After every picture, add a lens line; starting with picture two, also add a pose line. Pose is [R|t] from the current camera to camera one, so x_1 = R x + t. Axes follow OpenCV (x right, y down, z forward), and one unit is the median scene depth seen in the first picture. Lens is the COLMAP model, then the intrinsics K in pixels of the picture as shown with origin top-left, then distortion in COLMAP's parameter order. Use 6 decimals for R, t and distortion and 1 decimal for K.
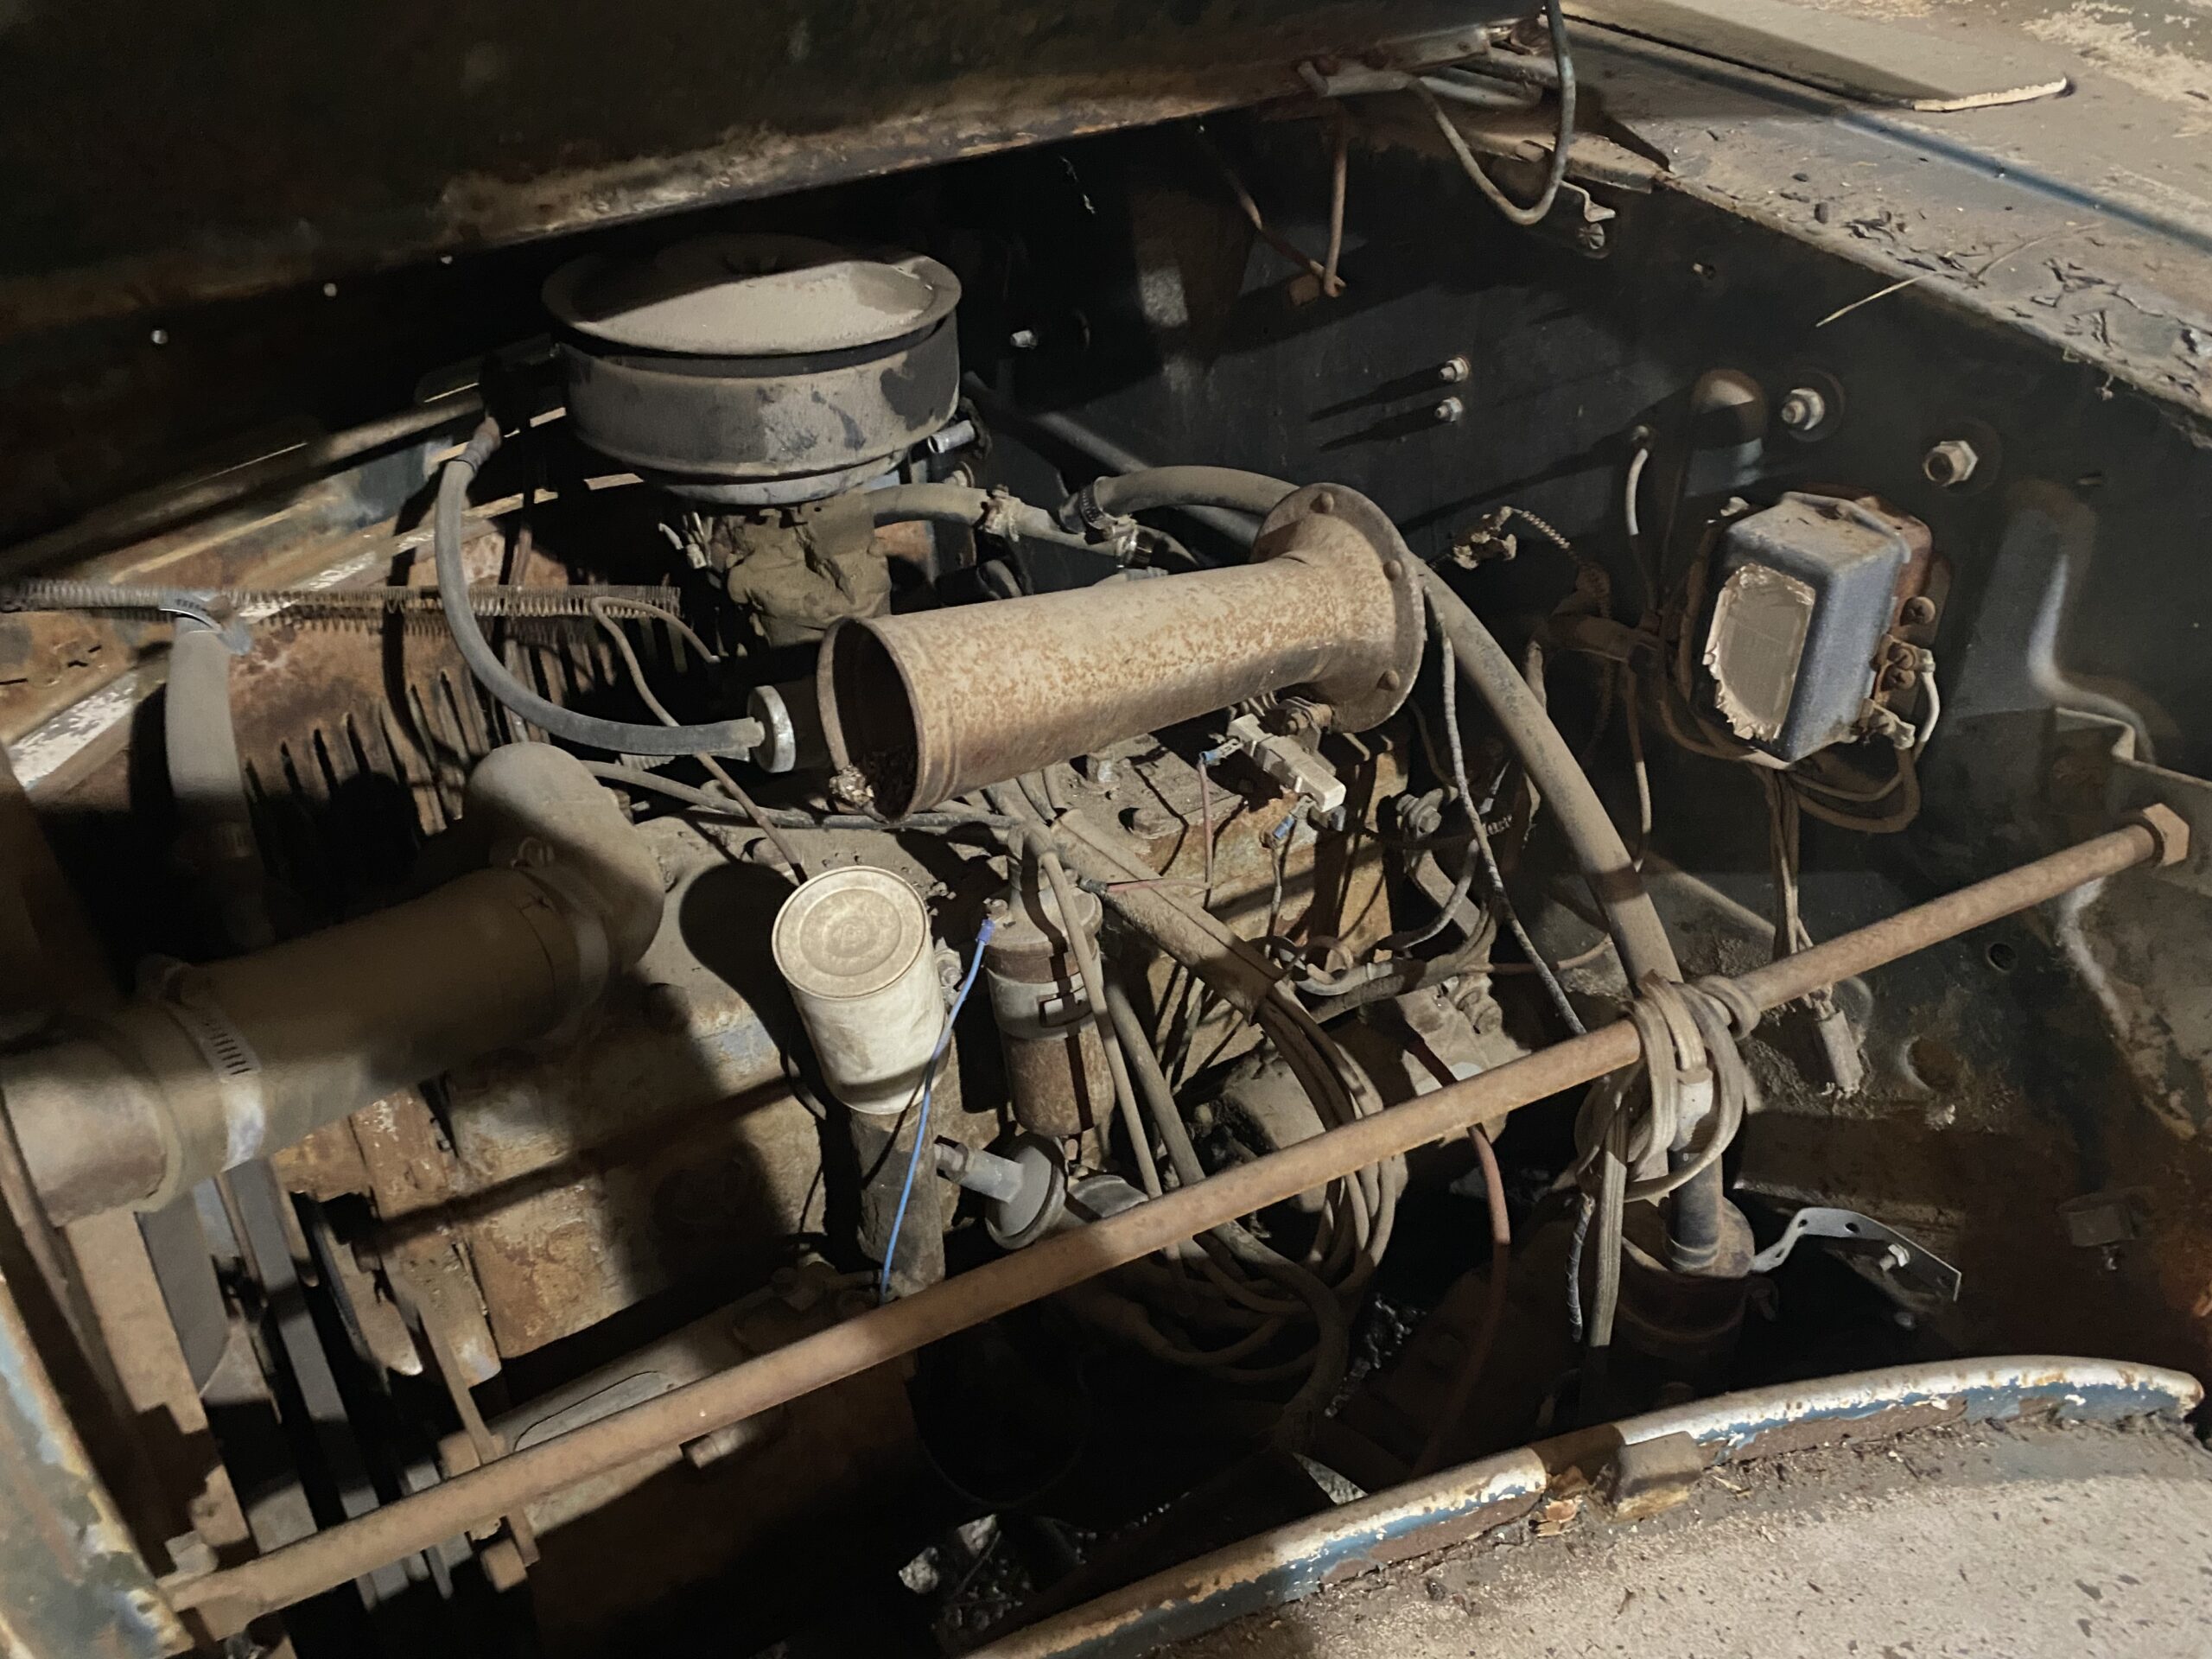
lens RADIAL K [[1679.5, 0, 1112.8], [0, 1679.5, 825.8], [0, 0, 1]] dist [0.031343, -0.023758]
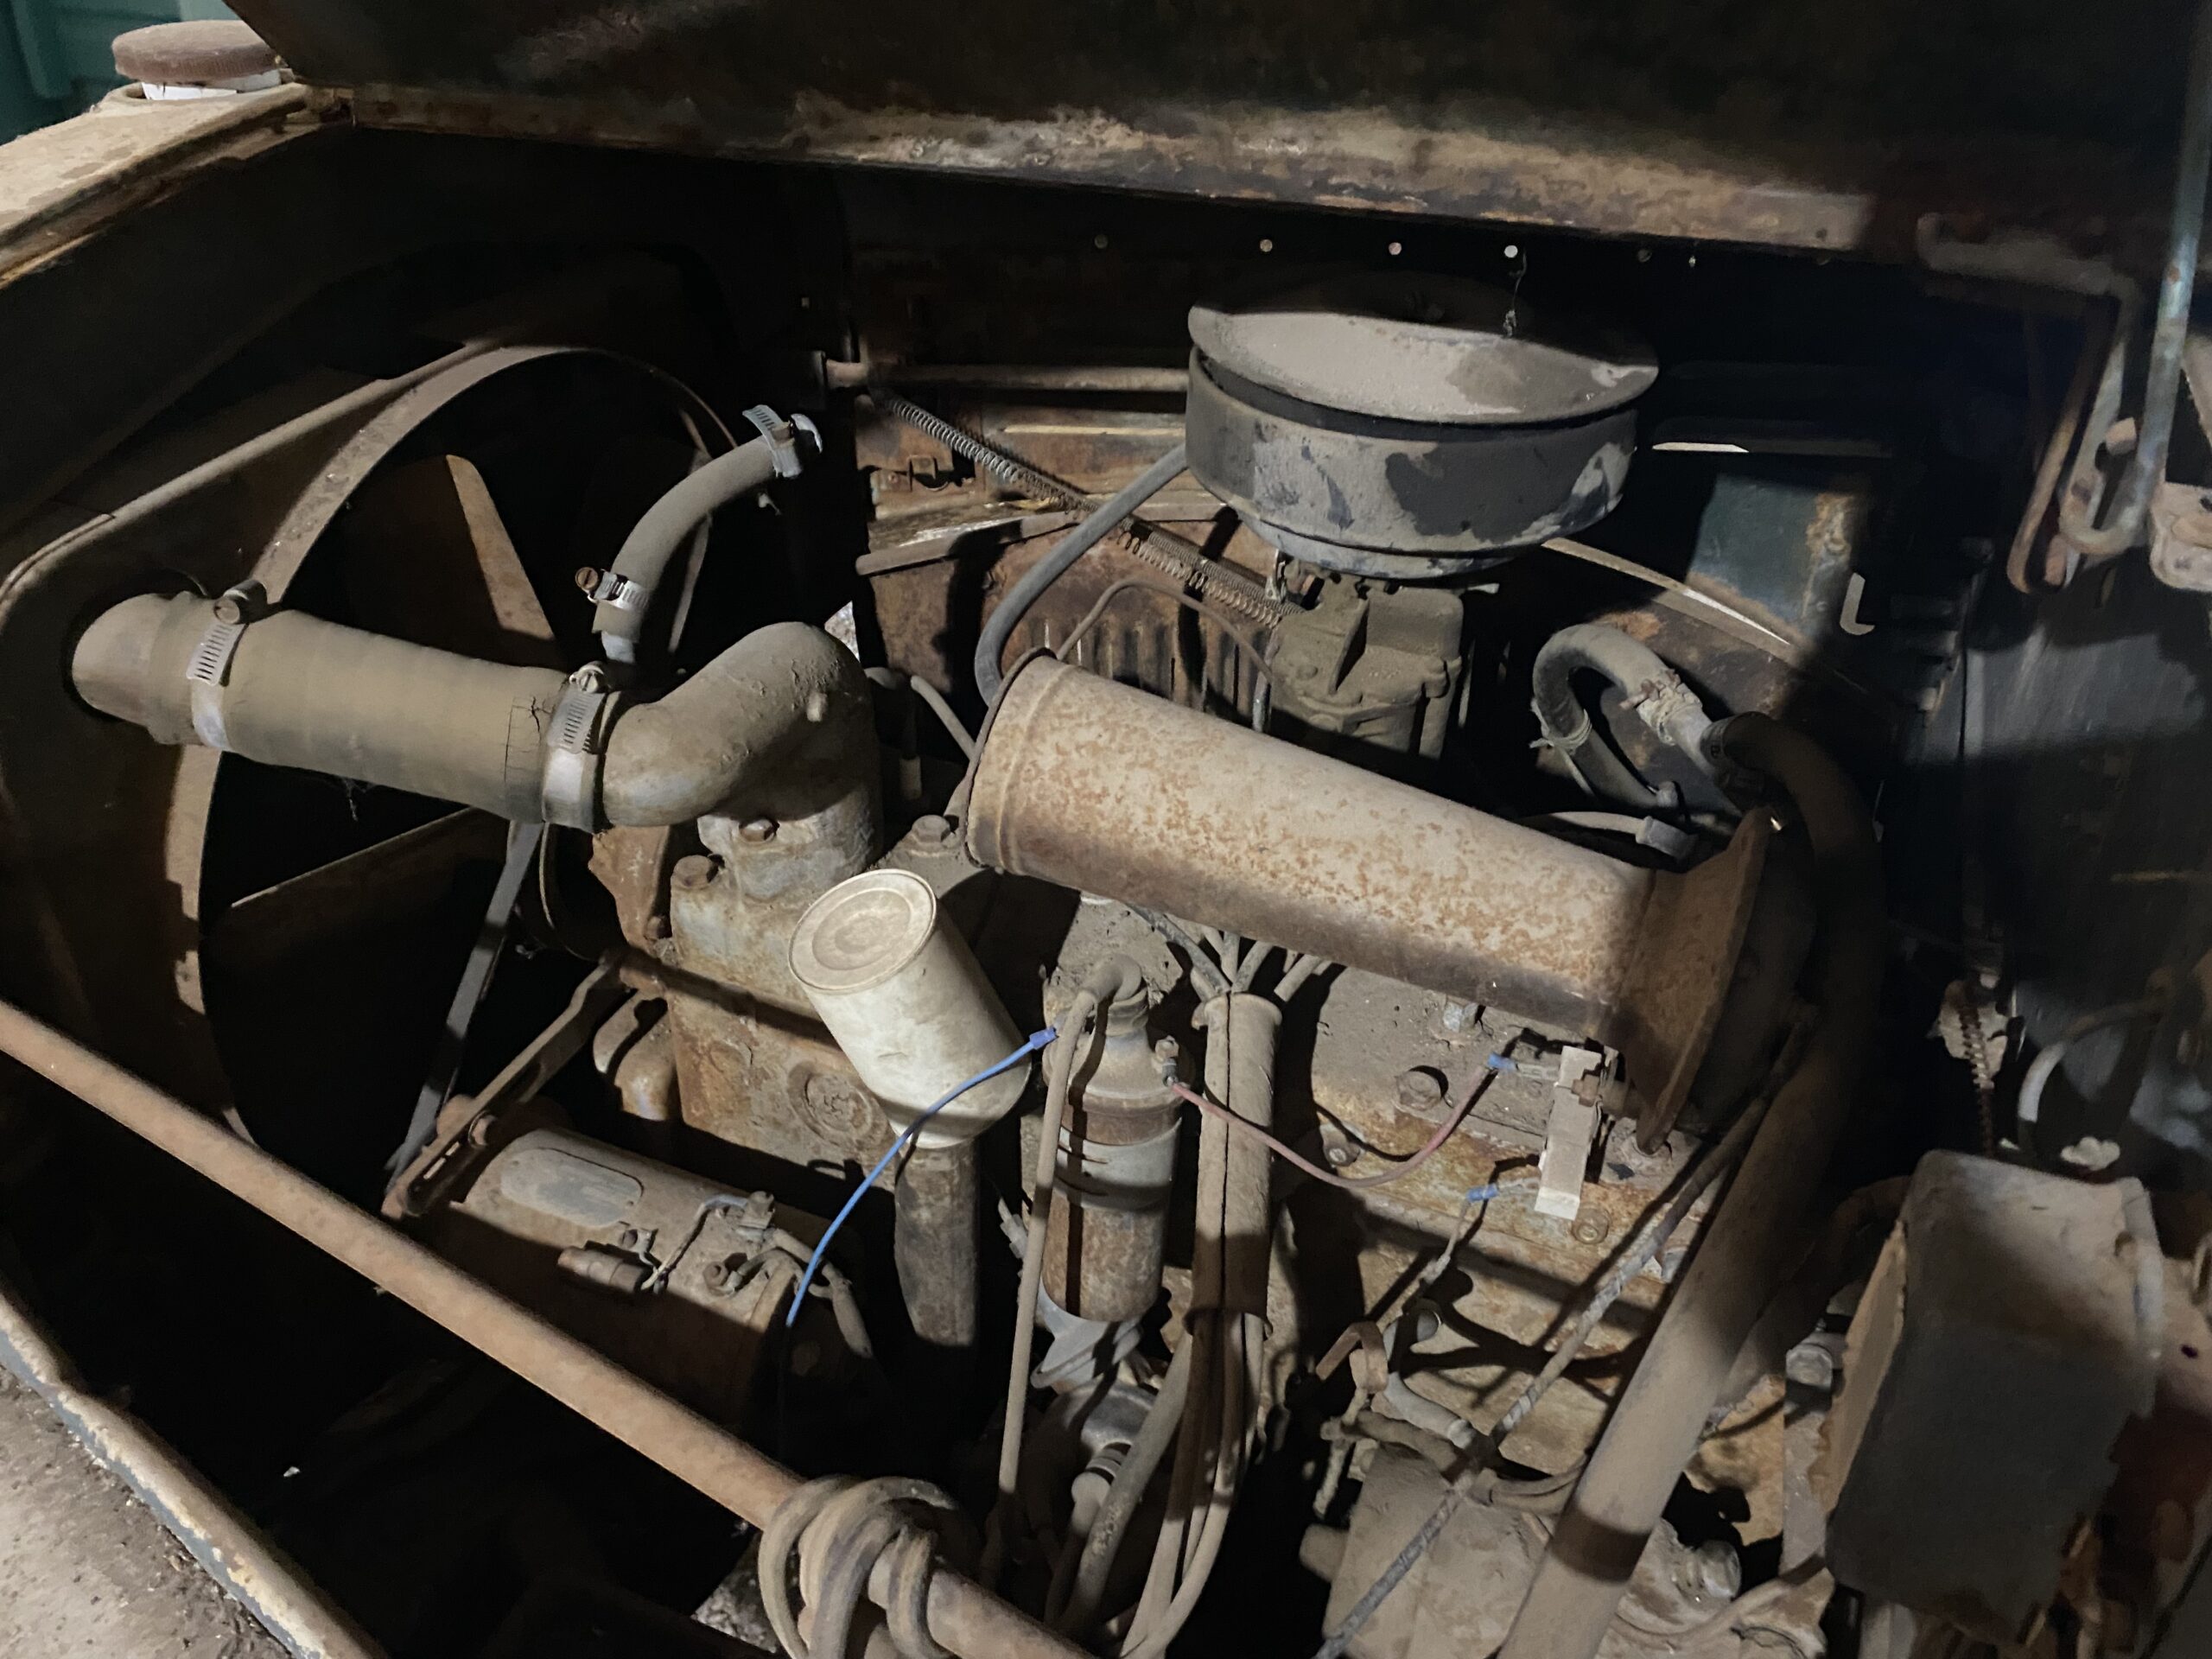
lens RADIAL K [[1680.0, 0, 1101.2], [0, 1680.0, 860.2], [0, 0, 1]] dist [0.056825, -0.129064]
pose [[0.537032, 0.485948, -0.689530, 0.480674], [-0.490917, 0.844766, 0.213006, -0.208286], [0.686001, 0.224111, 0.692226, 0.357463]]
